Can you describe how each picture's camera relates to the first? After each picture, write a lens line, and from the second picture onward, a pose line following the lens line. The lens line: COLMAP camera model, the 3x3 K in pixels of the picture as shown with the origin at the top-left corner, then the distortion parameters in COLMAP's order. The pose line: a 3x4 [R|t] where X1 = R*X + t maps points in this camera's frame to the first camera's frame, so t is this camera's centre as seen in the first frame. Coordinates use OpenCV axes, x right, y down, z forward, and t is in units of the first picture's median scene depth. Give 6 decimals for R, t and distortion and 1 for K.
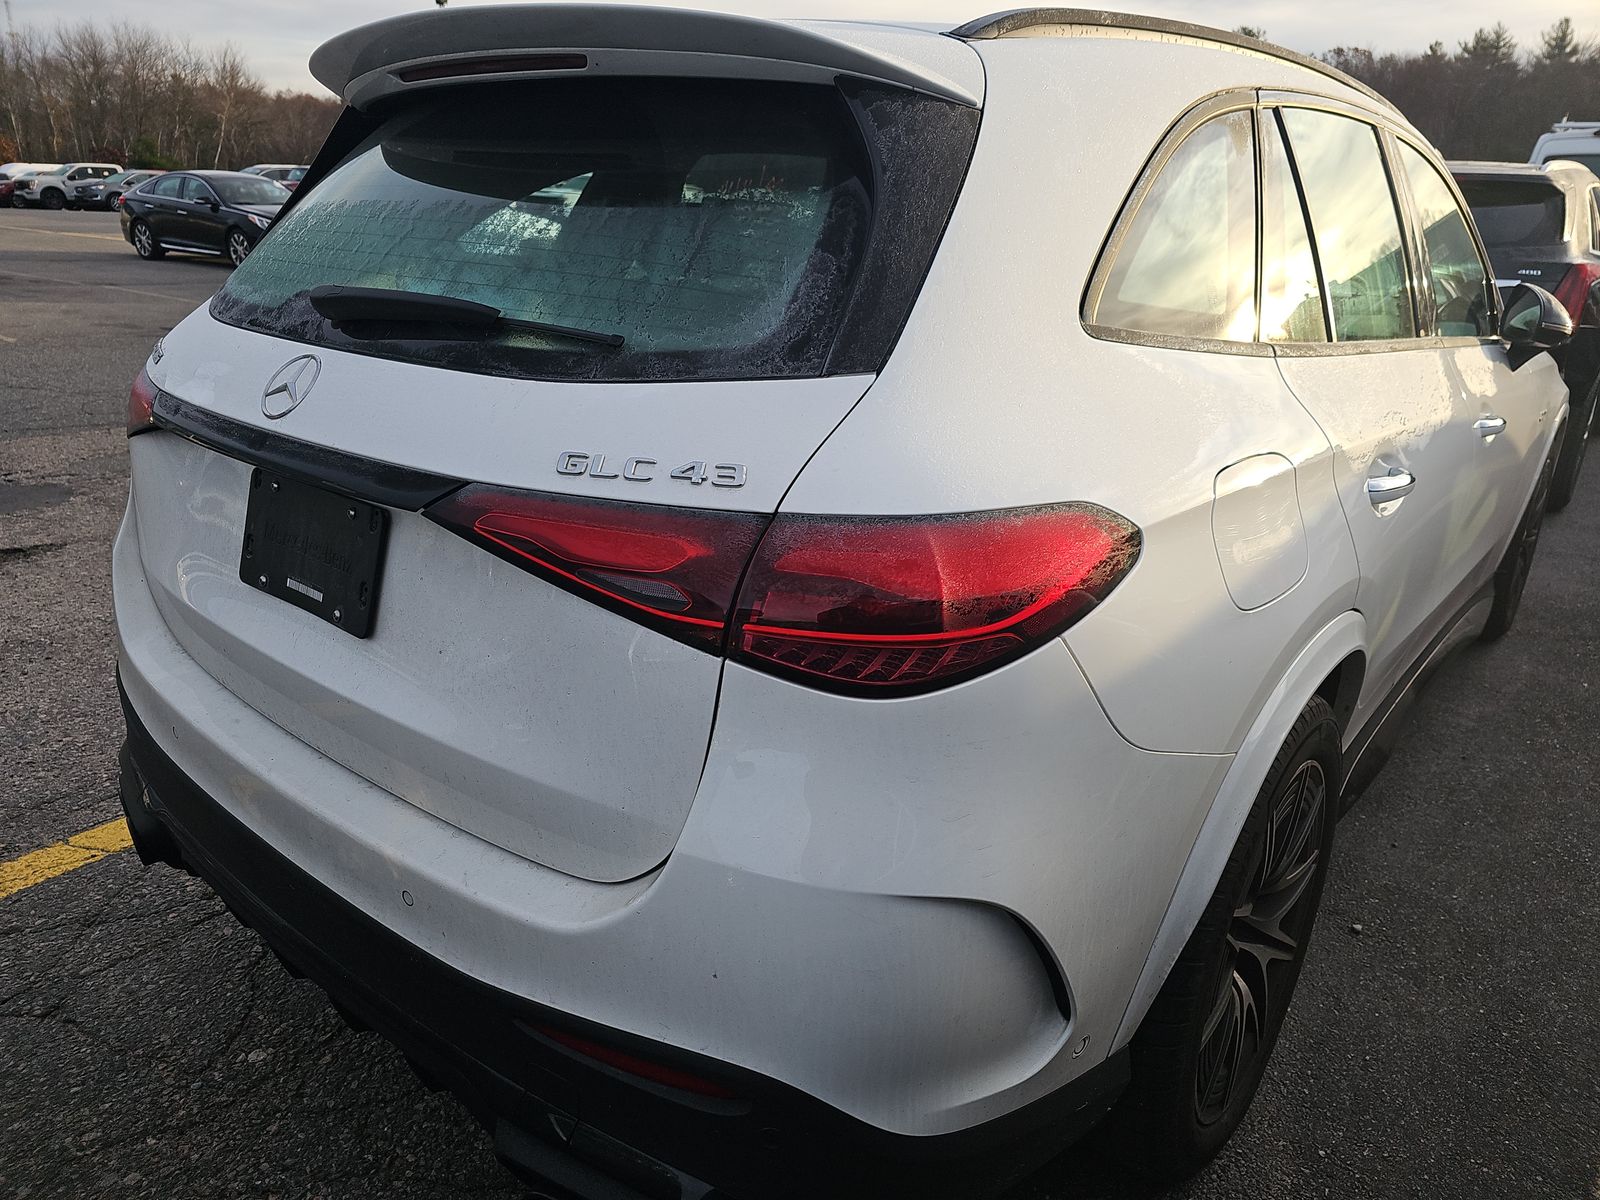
lens RADIAL K [[1071.4, 0, 789.7], [0, 1071.4, 611.8], [0, 0, 1]] dist [0.034047, -0.023000]
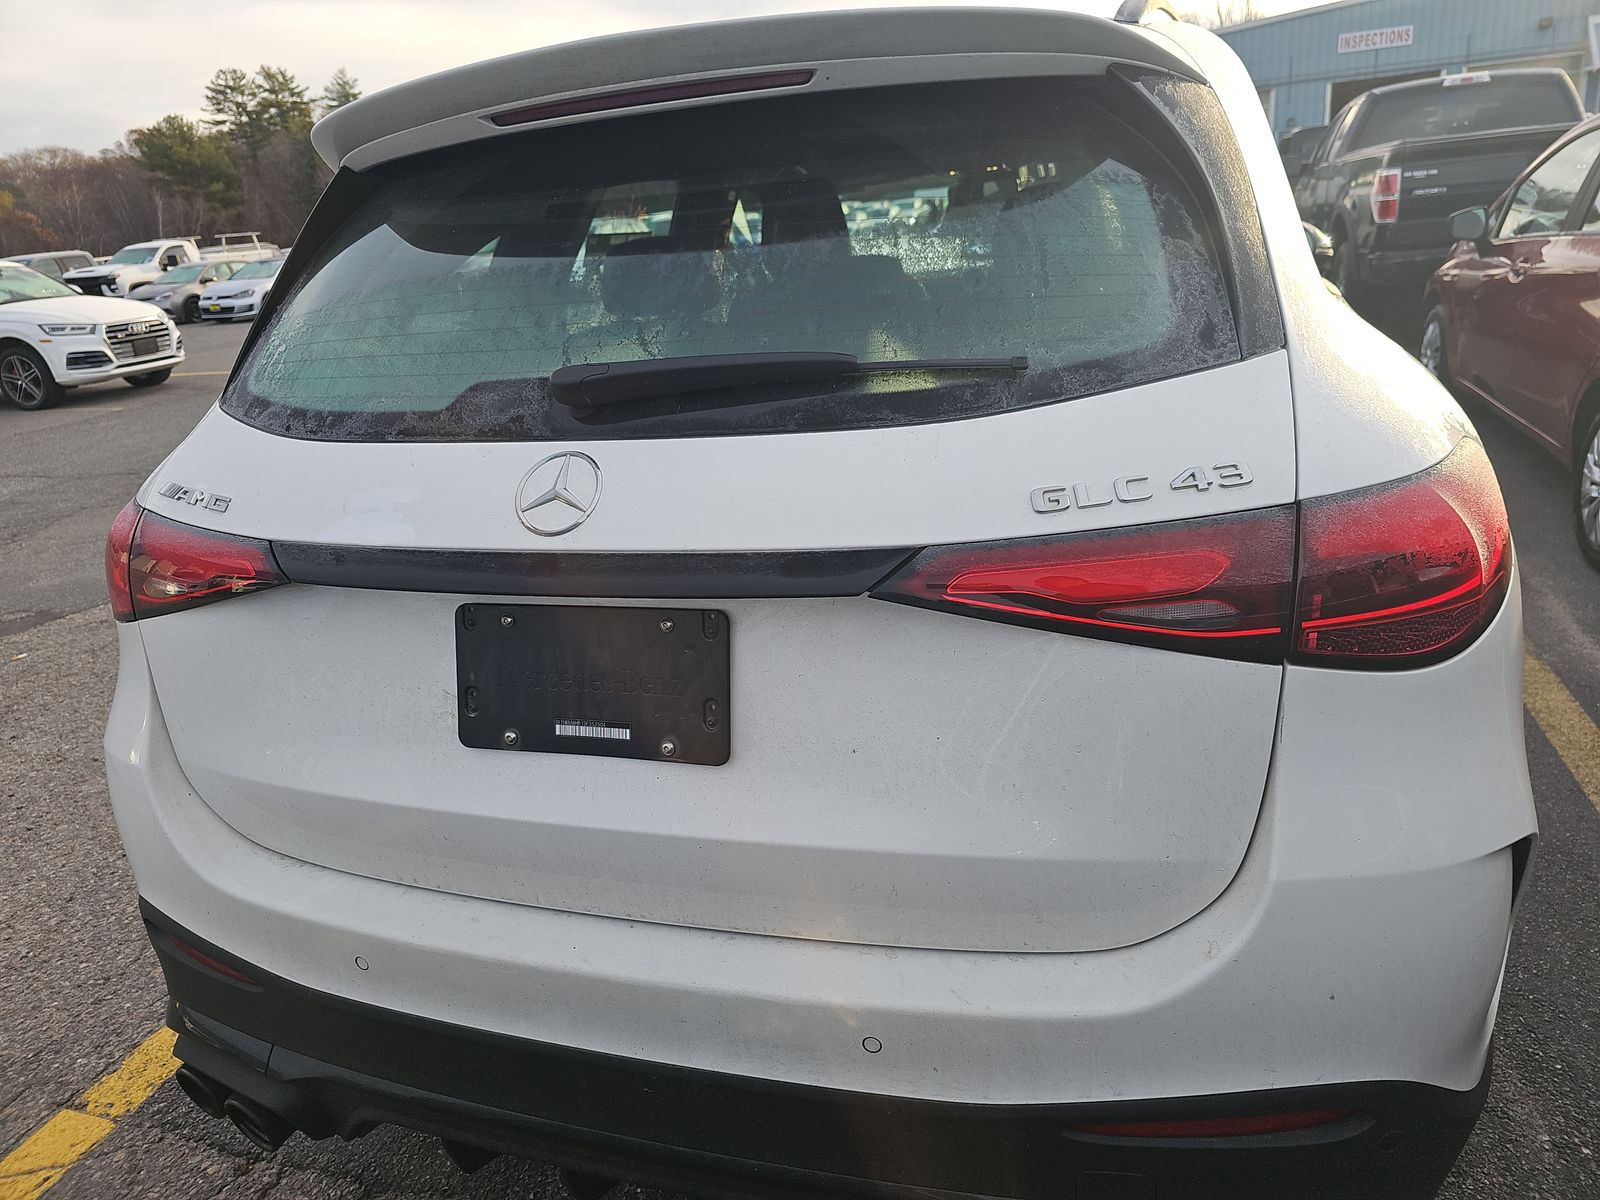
lens RADIAL K [[1071.4, 0, 791.2], [0, 1071.4, 590.2], [0, 0, 1]] dist [0.034047, -0.023000]
pose [[0.924167, -0.228857, 0.305844, -0.633011], [0.240091, 0.970750, 0.000911, -0.106649], [-0.297107, 0.072588, 0.952081, 0.193561]]
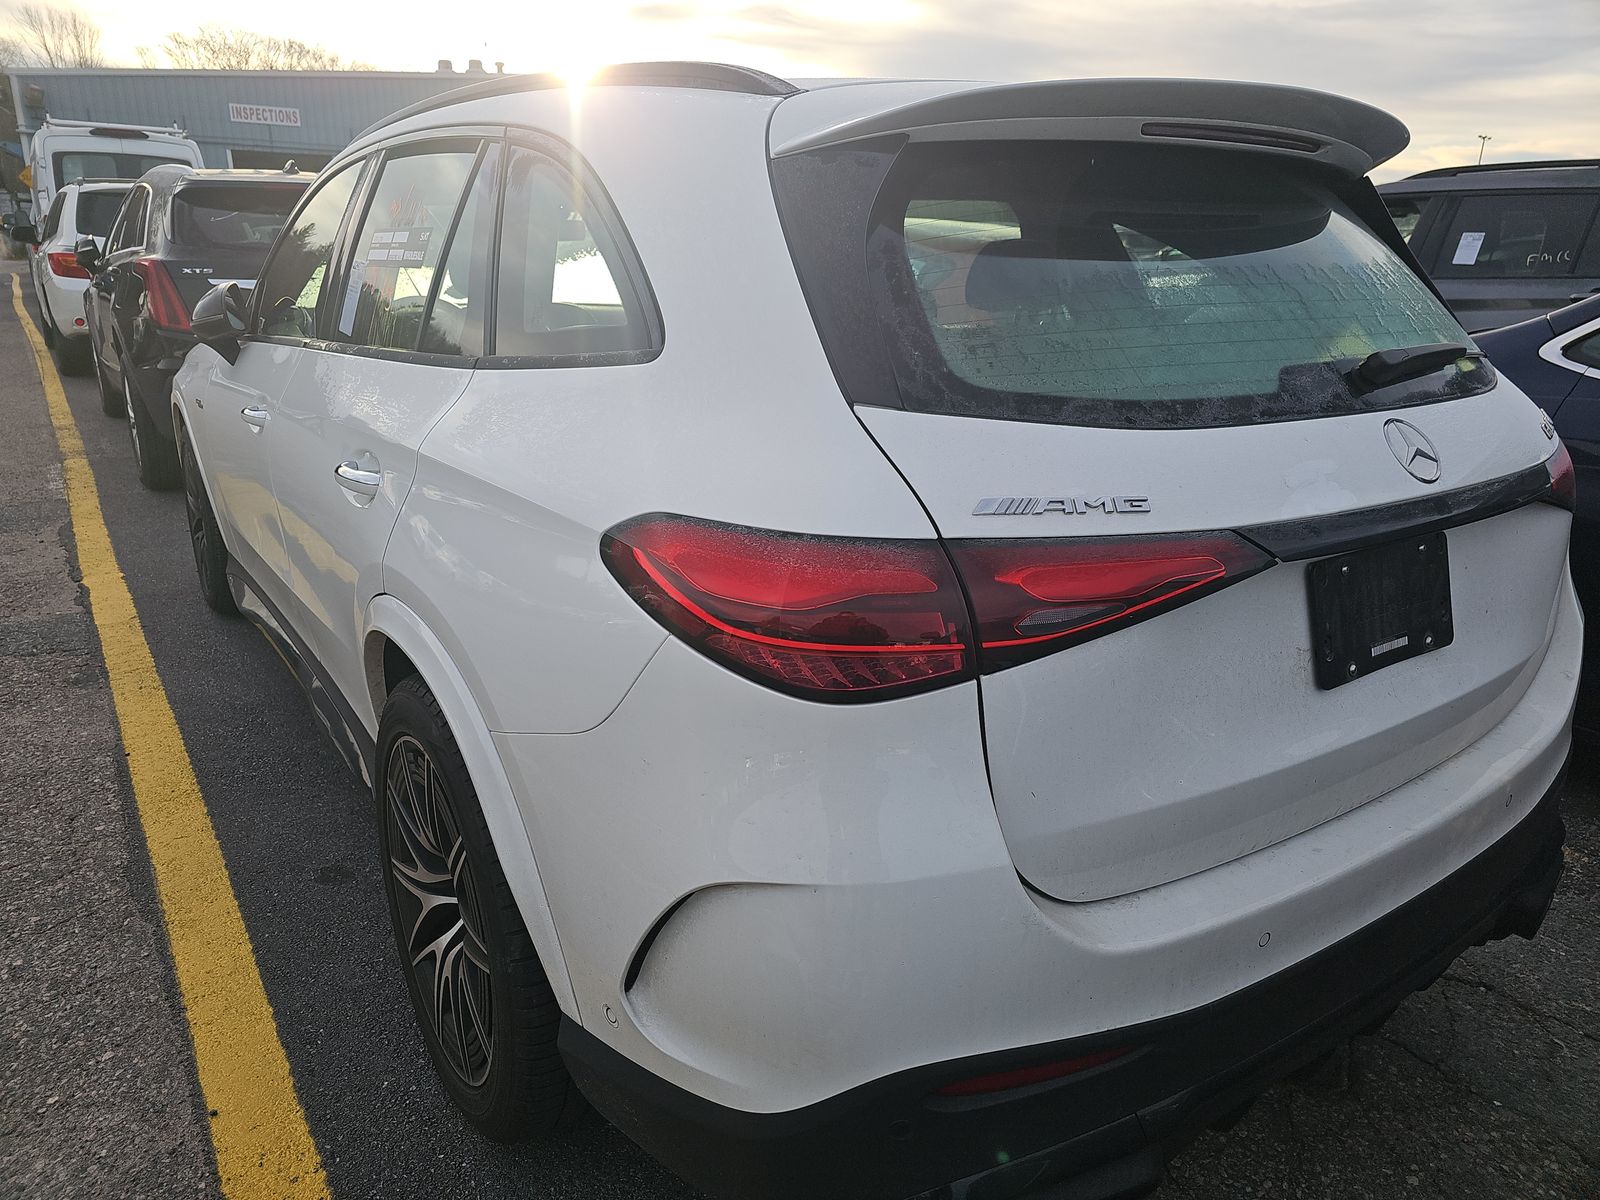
lens RADIAL K [[1071.4, 0, 789.7], [0, 1071.4, 603.8], [0, 0, 1]] dist [0.034047, -0.023000]
pose [[0.266315, -0.332112, 0.904864, -1.789775], [0.328258, 0.913900, 0.238817, -0.577236], [-0.906269, 0.233428, 0.352403, 1.352573]]
